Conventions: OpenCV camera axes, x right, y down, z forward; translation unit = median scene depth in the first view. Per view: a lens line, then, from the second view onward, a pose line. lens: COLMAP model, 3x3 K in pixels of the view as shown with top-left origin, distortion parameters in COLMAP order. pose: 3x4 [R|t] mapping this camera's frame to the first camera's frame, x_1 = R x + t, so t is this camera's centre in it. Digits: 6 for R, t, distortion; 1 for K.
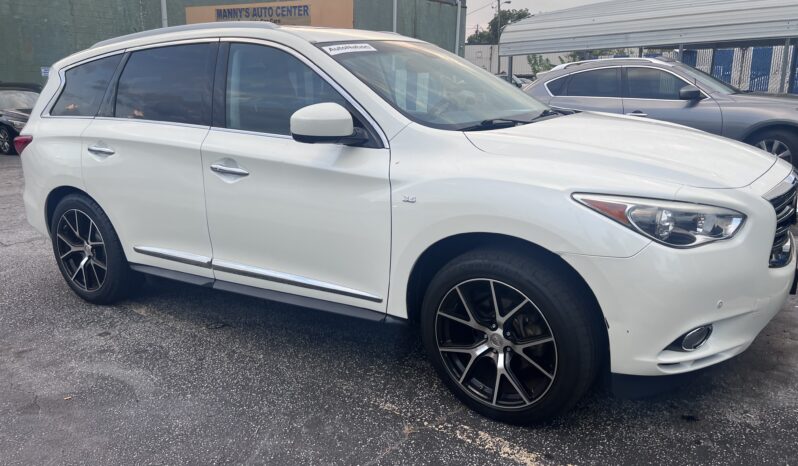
lens RADIAL K [[599.6, 0, 394.4], [0, 599.6, 241.3], [0, 0, 1]] dist [0.041248, -0.041365]
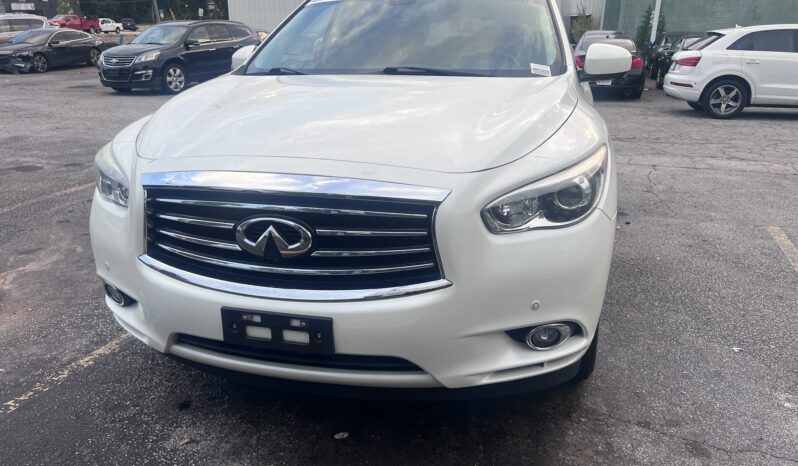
lens RADIAL K [[599.6, 0, 400.6], [0, 599.6, 233.7], [0, 0, 1]] dist [0.041248, -0.041365]
pose [[0.328729, 0.316047, -0.889973, 1.224538], [-0.255689, 0.936934, 0.238280, -0.234346], [0.909154, 0.149227, 0.388807, 0.829497]]
